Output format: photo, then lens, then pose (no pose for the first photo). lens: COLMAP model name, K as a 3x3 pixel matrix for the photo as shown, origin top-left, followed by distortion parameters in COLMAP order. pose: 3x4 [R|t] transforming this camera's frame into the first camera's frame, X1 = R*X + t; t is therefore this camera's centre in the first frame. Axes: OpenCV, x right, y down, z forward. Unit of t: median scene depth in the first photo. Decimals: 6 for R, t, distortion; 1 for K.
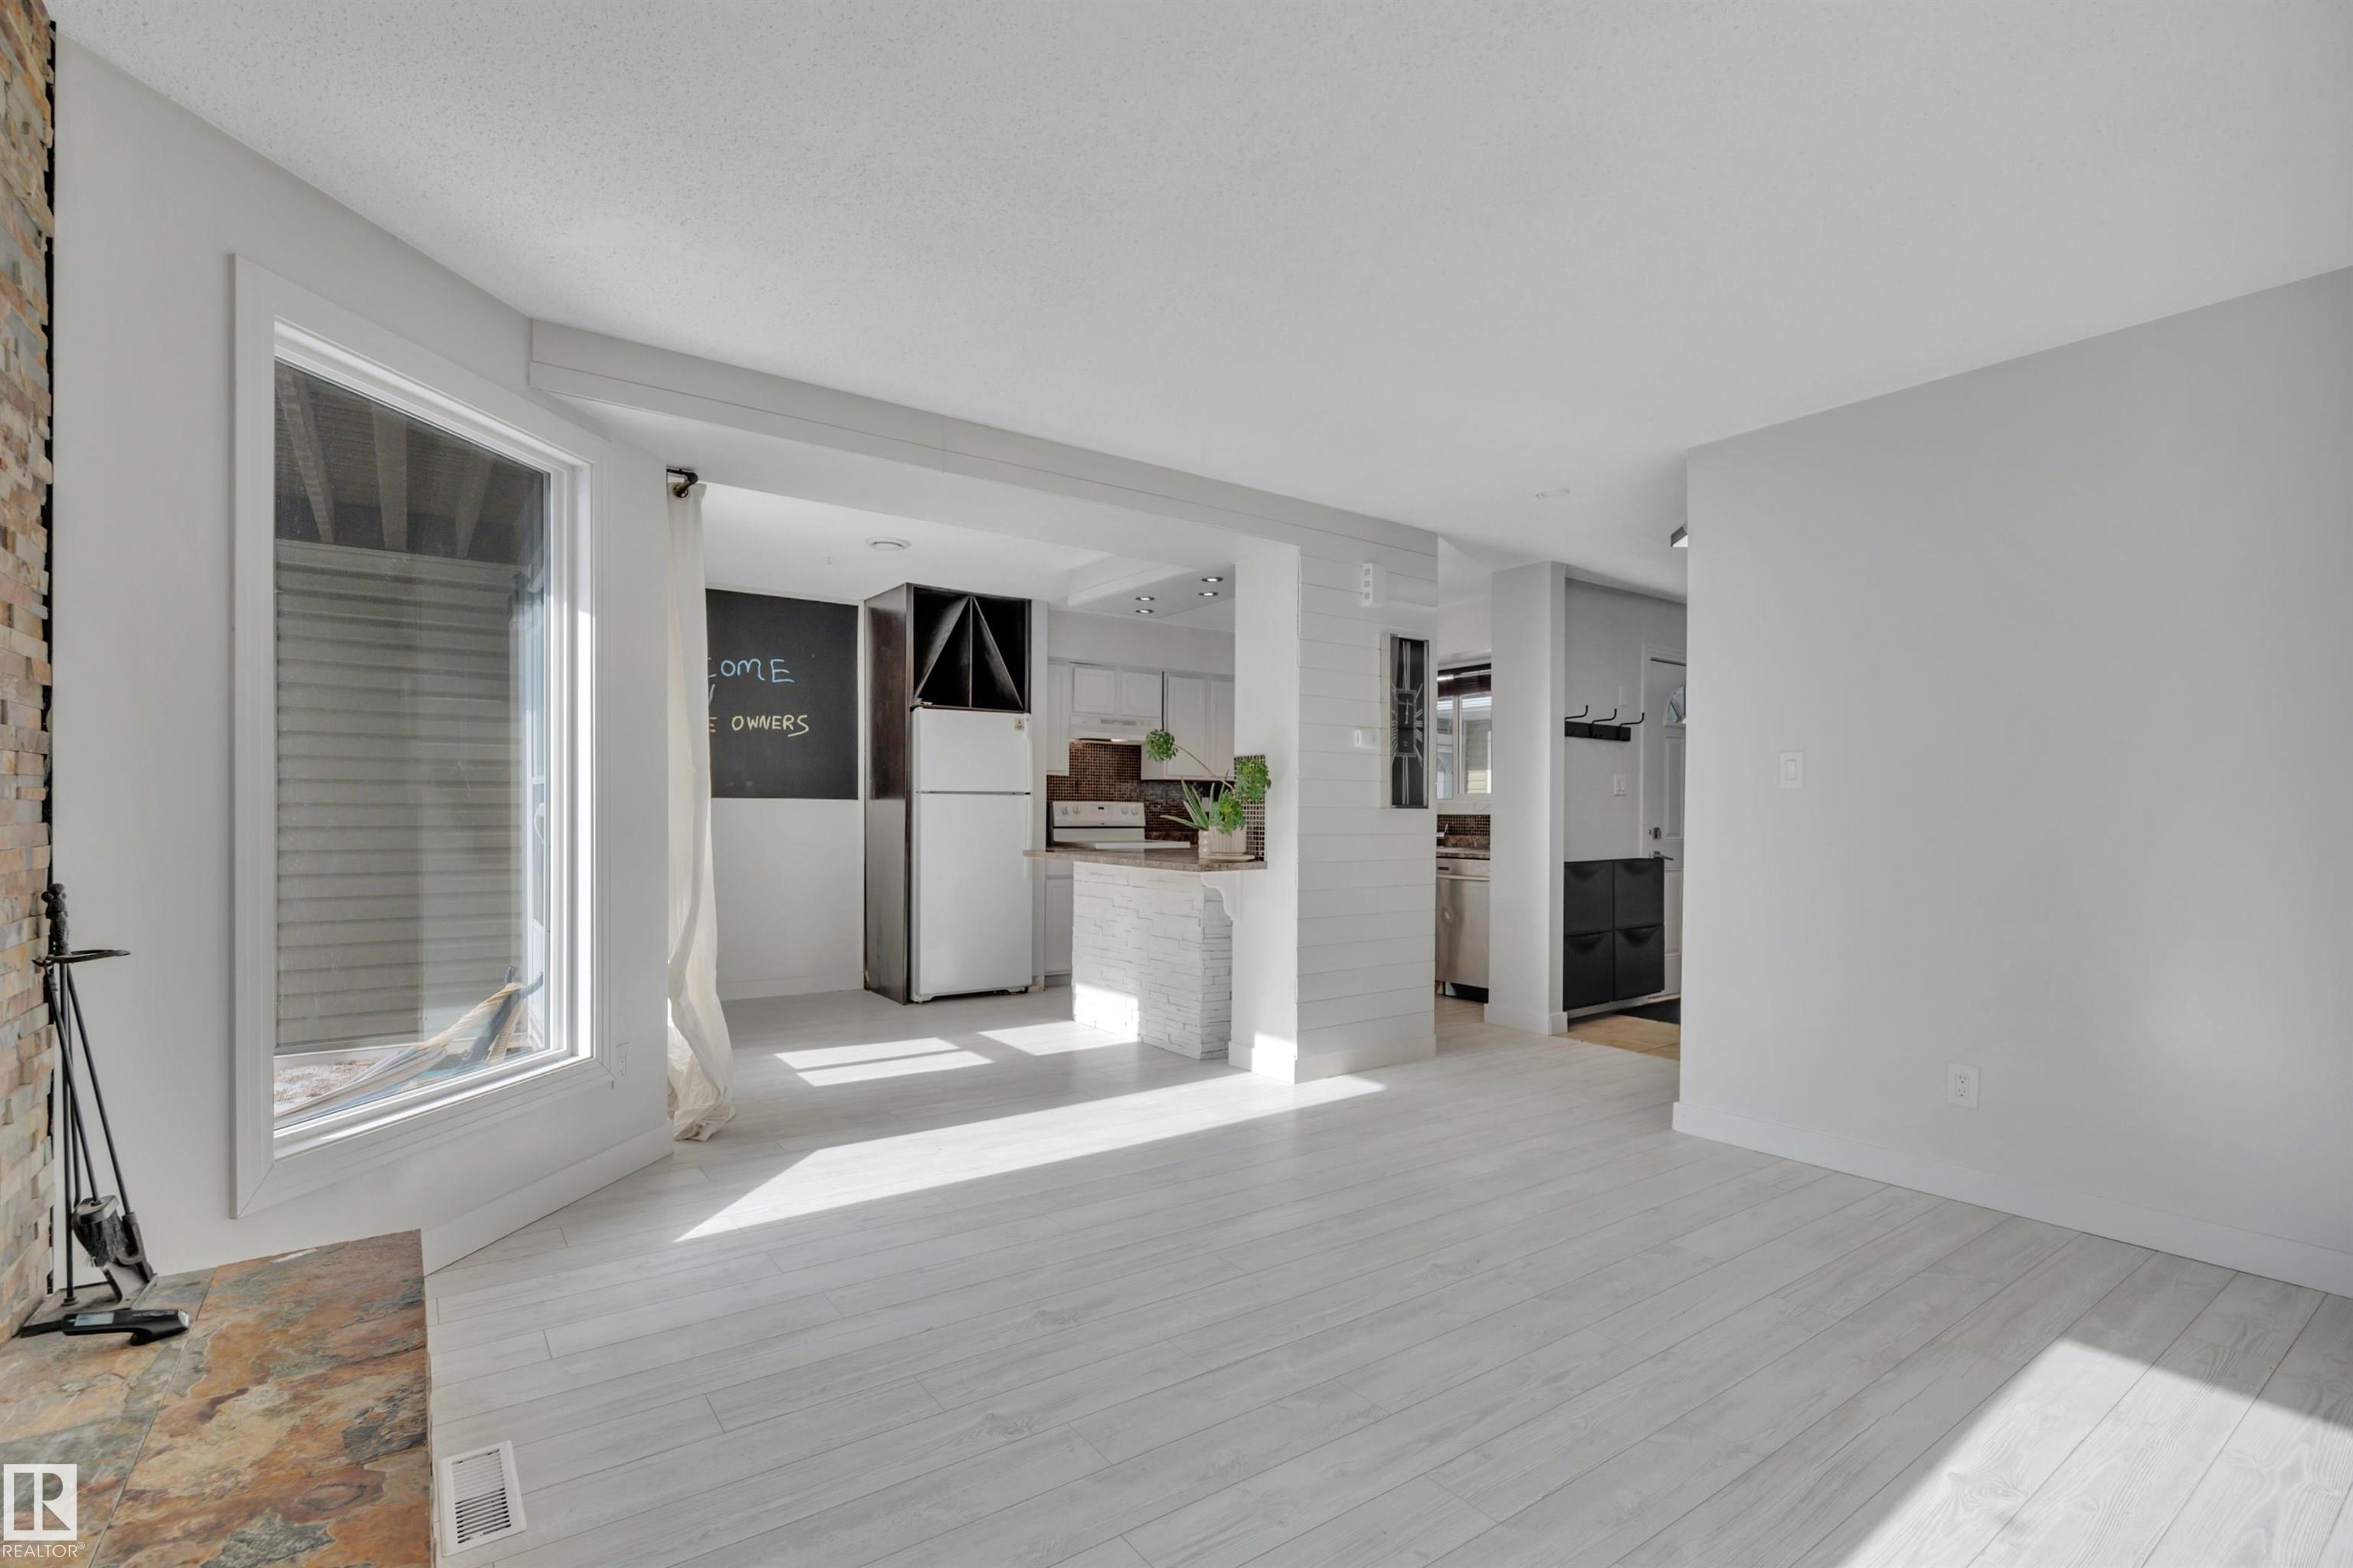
lens RADIAL K [[1079.3, 0, 1175.0], [0, 1079.3, 815.2], [0, 0, 1]] dist [-0.001857, 0.000466]
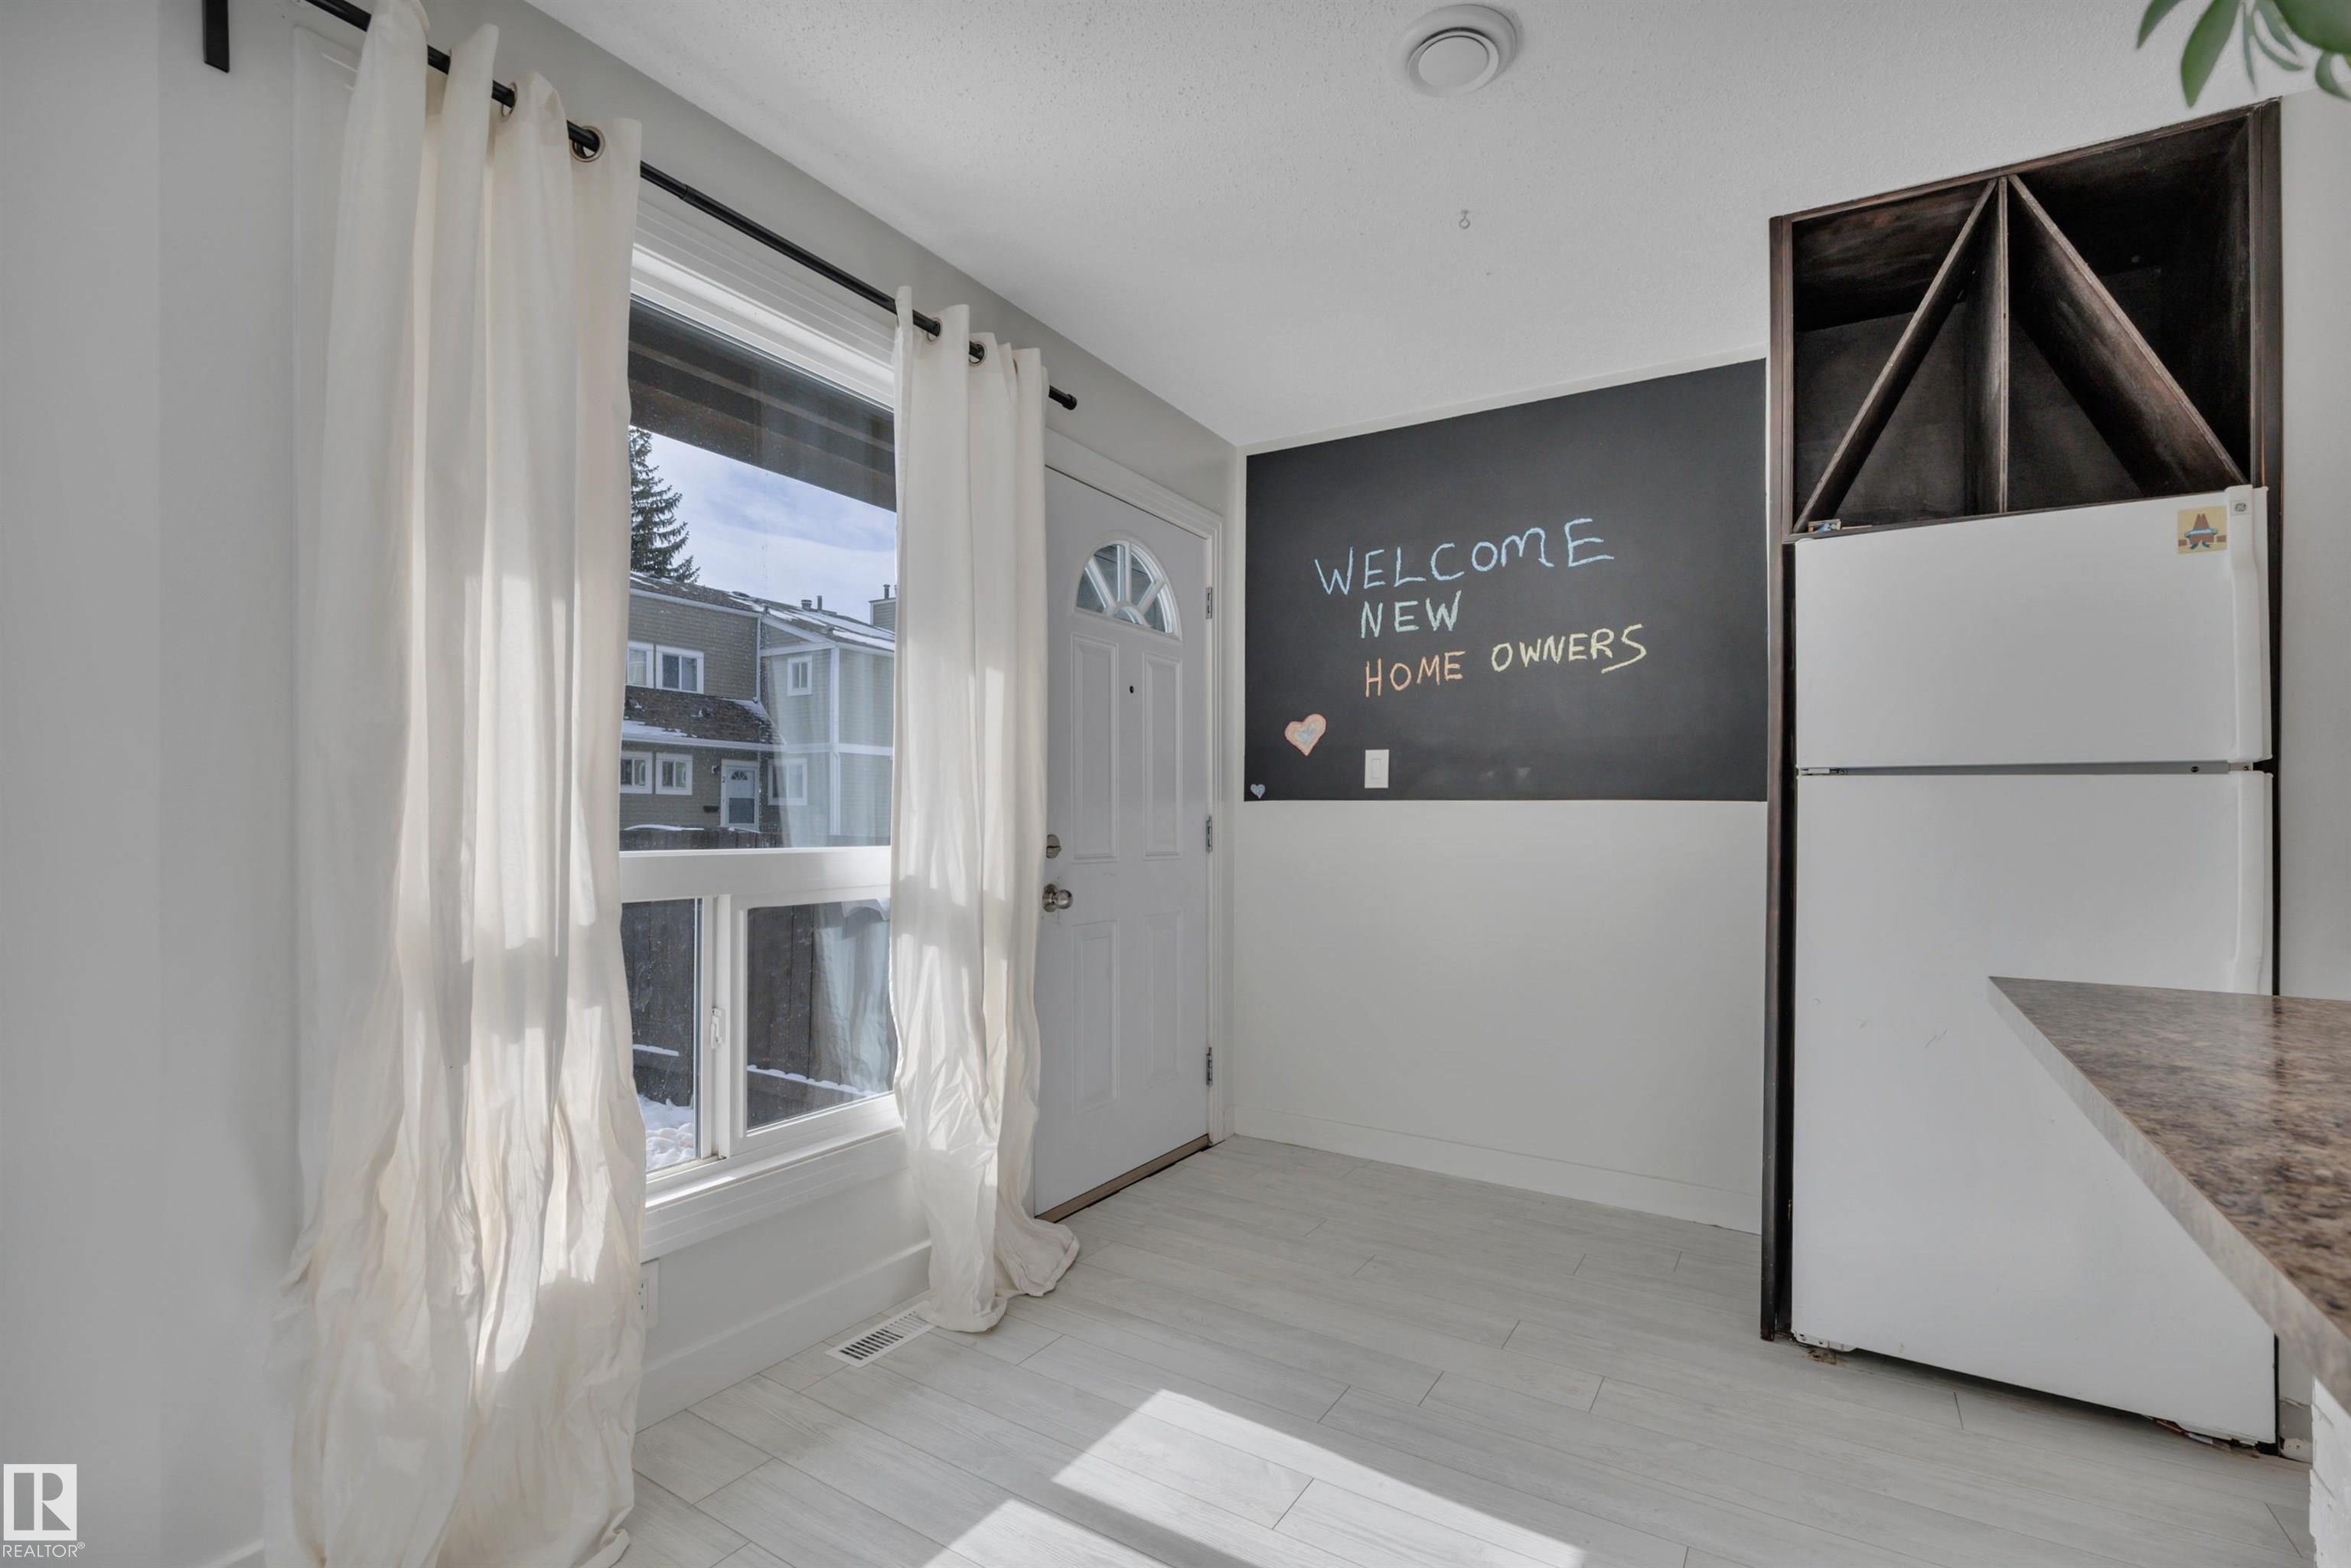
lens RADIAL K [[1078.3, 0, 1174.0], [0, 1078.3, 815.1], [0, 0, 1]] dist [-0.001857, 0.000466]
pose [[0.391954, -0.003996, -0.919976, 0.014866], [-0.013006, 0.999867, -0.009884, -0.000954], [0.919893, 0.015839, 0.391850, 0.636391]]
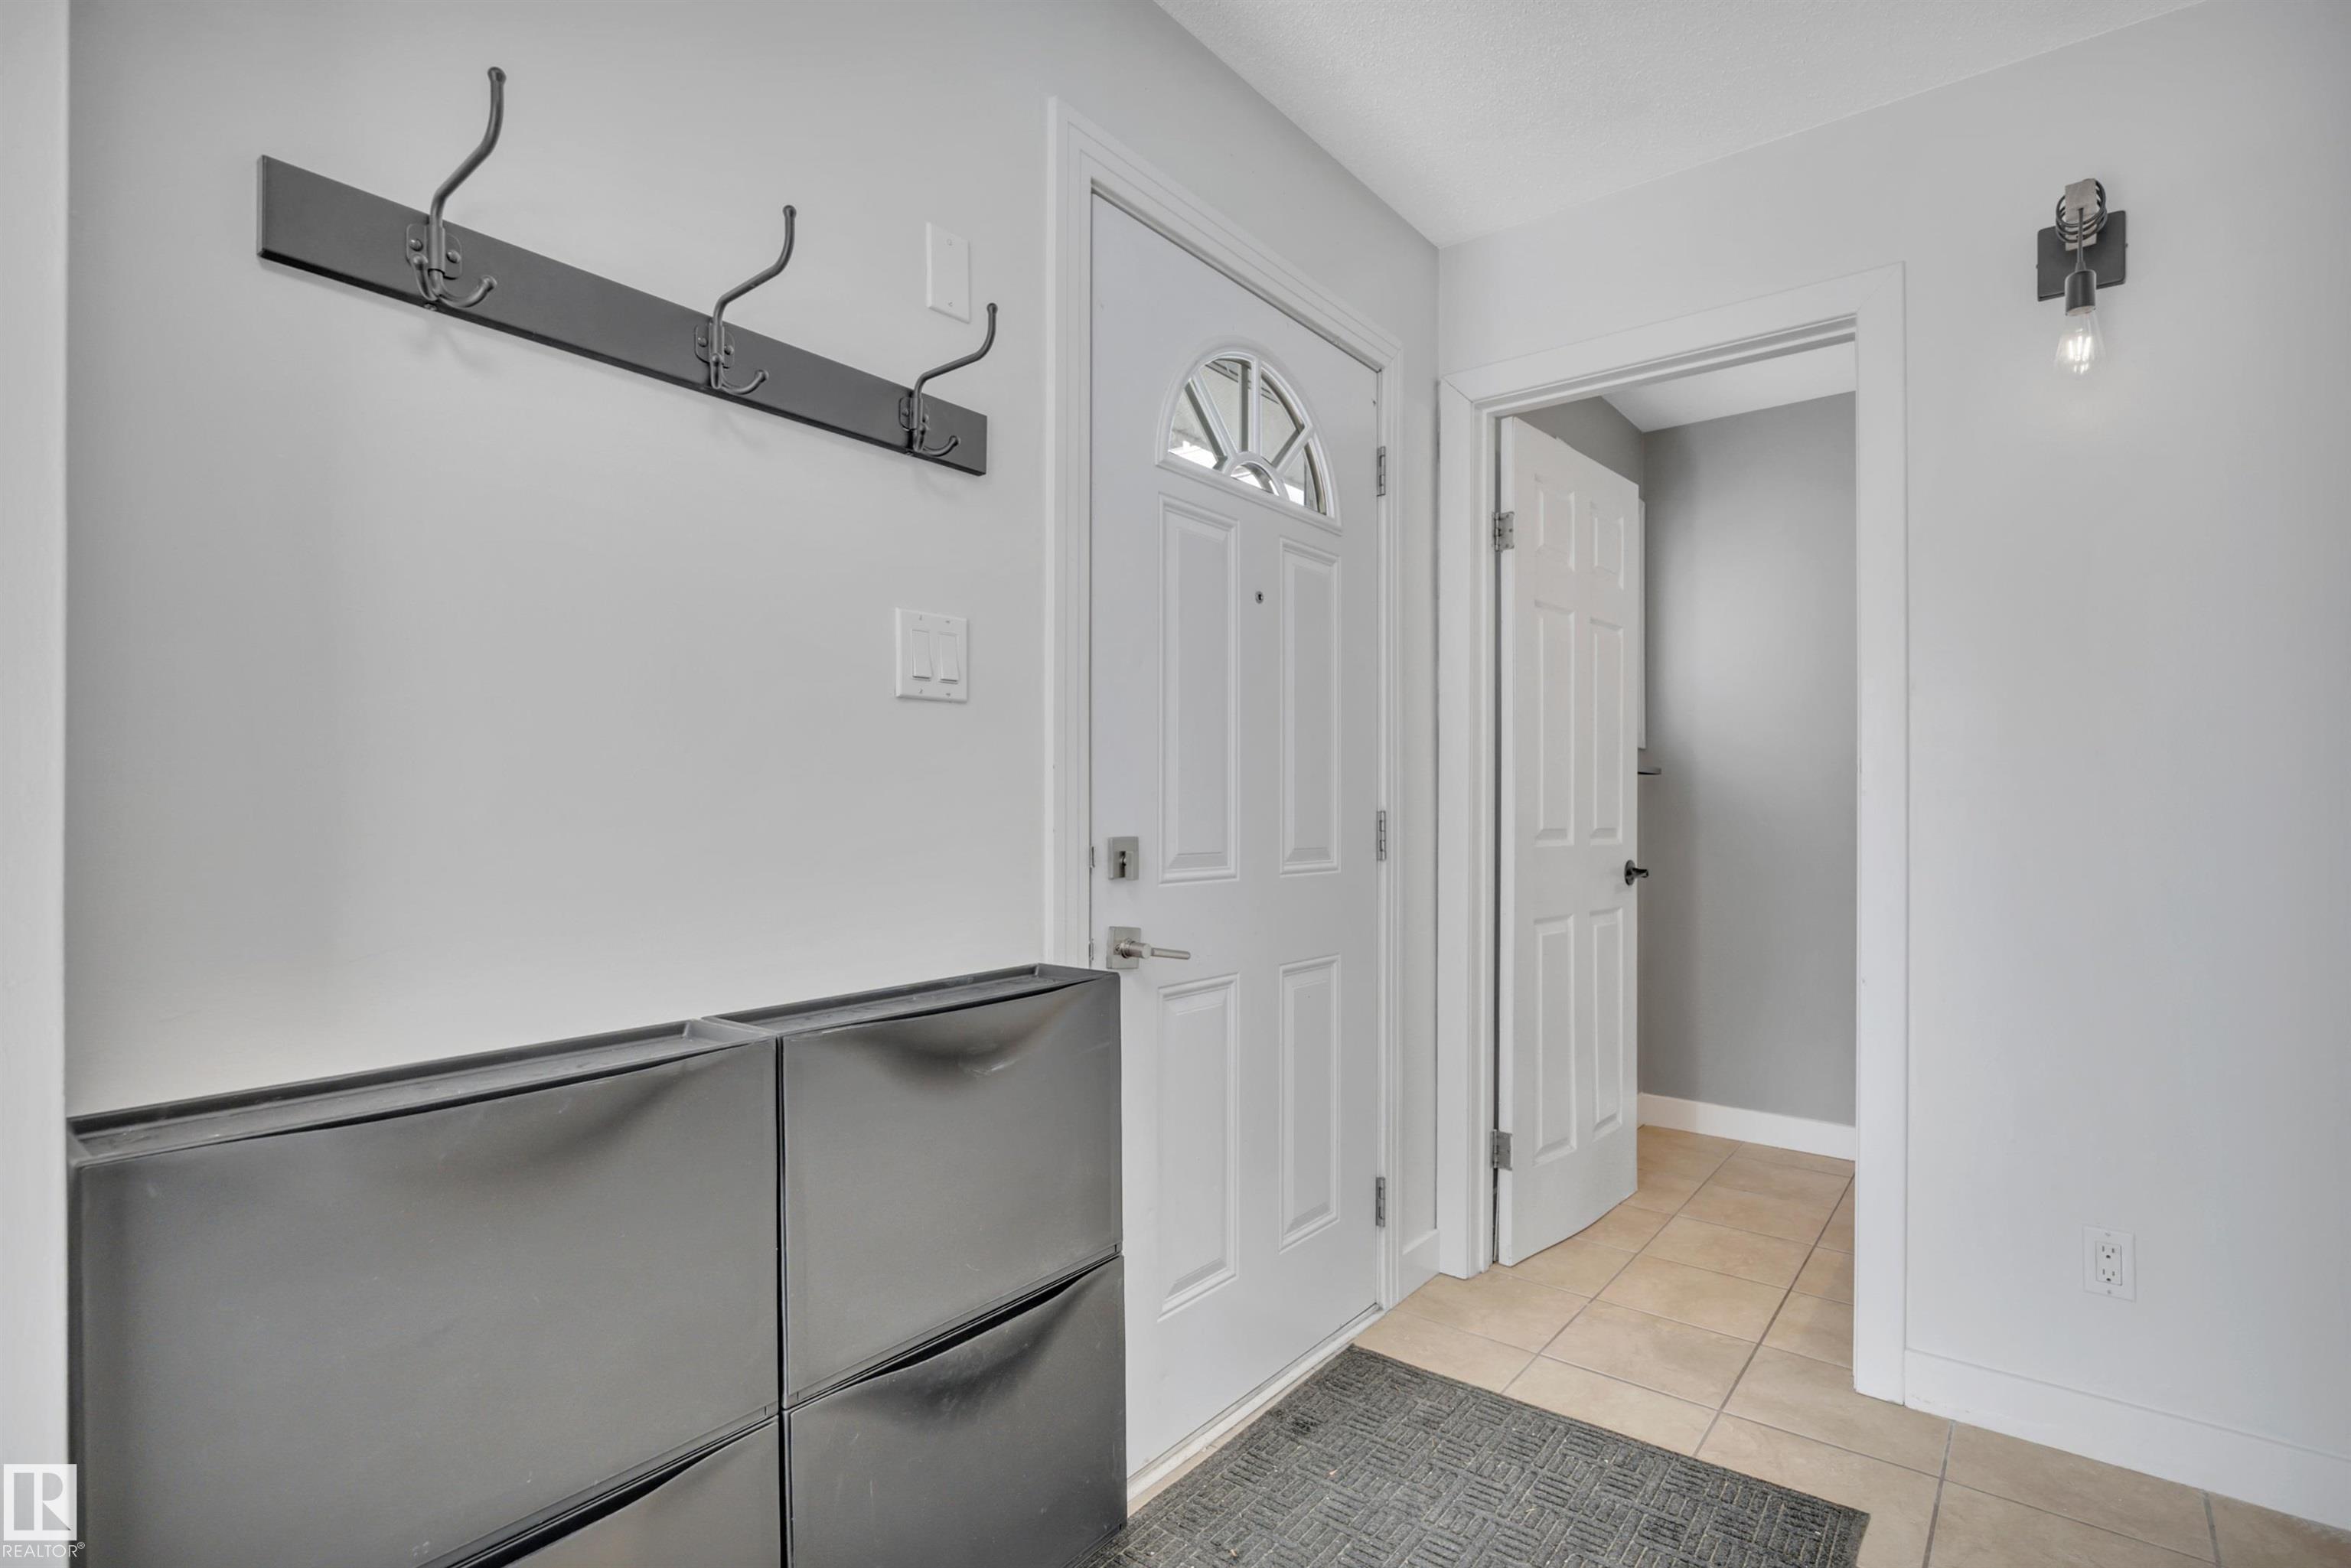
lens RADIAL K [[1111.2, 0, 1167.7], [0, 1111.2, 807.6], [0, 0, 1]] dist [-0.004457, -0.000348]
pose [[0.966318, -0.009543, 0.257174, 0.390428], [0.009851, 0.999951, 0.000090, 0.004183], [-0.257162, 0.002447, 0.966365, 0.740556]]
